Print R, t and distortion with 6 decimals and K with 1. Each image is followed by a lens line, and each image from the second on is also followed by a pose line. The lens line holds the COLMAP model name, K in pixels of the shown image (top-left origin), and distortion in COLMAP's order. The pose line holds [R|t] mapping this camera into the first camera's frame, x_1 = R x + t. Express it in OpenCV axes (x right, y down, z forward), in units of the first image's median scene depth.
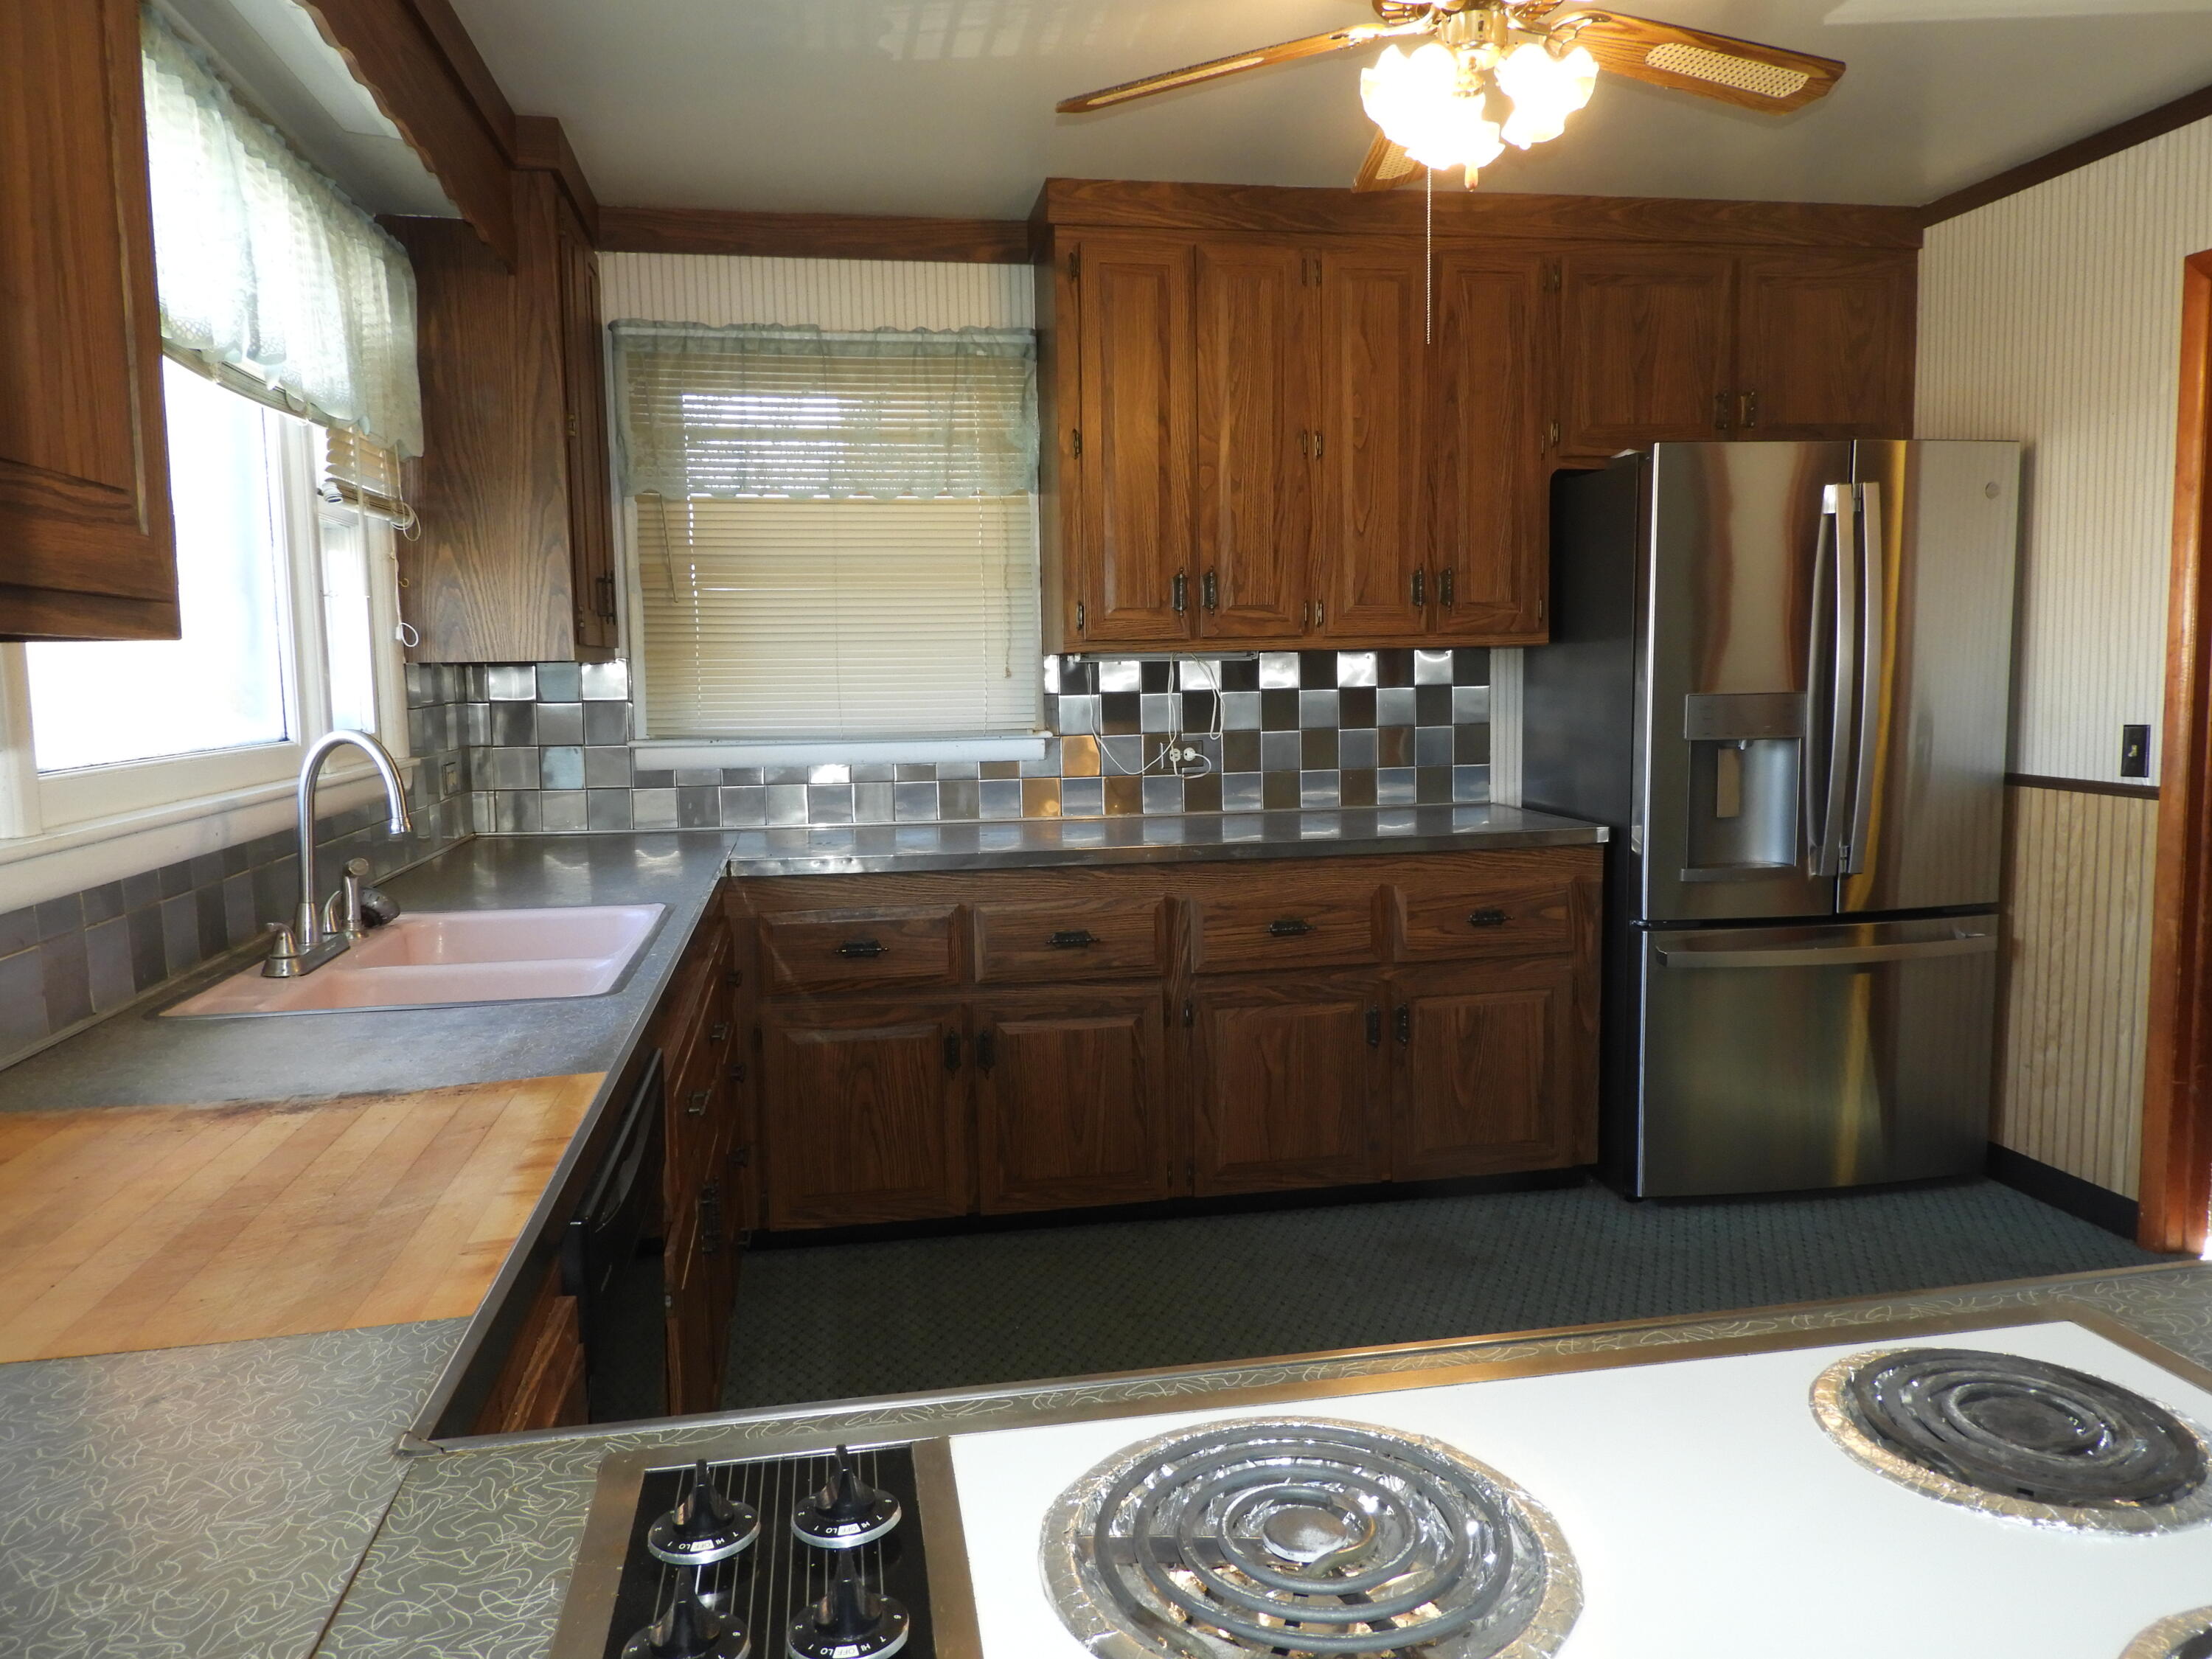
lens RADIAL K [[1563.1, 0, 1110.6], [0, 1563.1, 833.8], [0, 0, 1]] dist [0.006927, -0.001915]
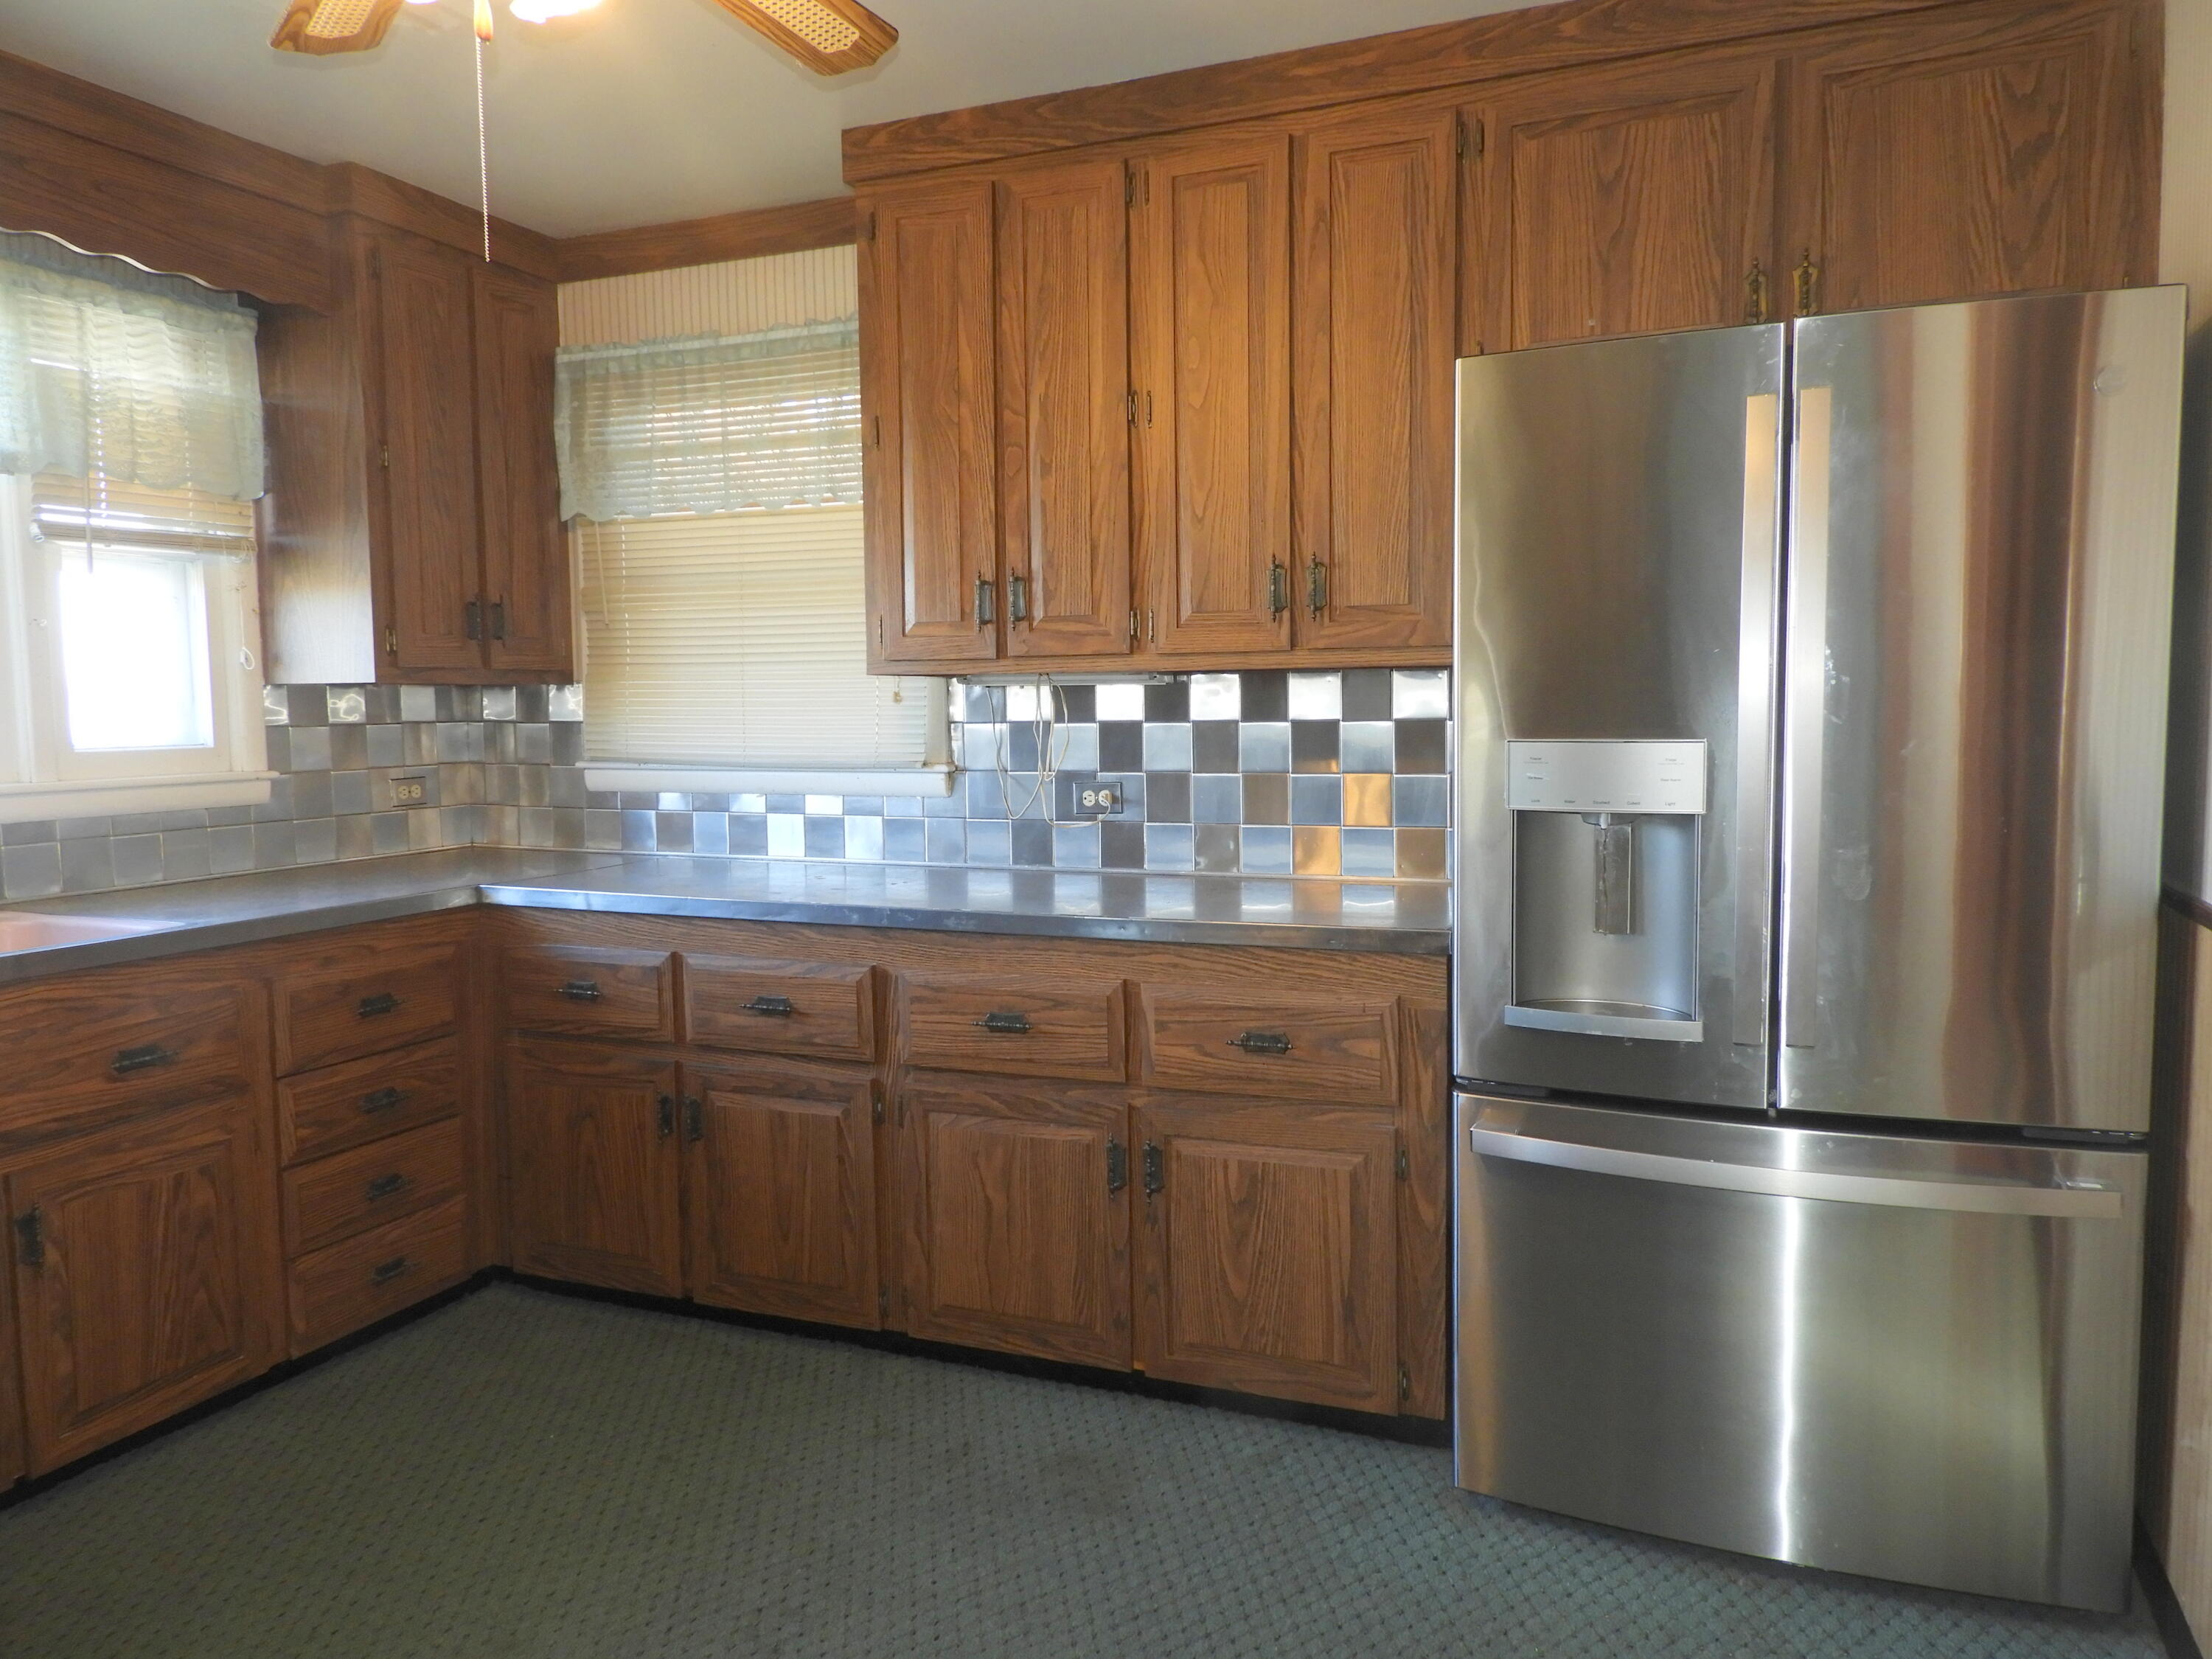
lens RADIAL K [[1563.1, 0, 1110.6], [0, 1563.1, 833.8], [0, 0, 1]] dist [0.006927, -0.001915]
pose [[0.840821, 0.054894, -0.538523, 0.562275], [-0.061945, 0.998067, 0.005020, -0.041267], [0.537758, 0.029138, 0.842596, 0.349743]]
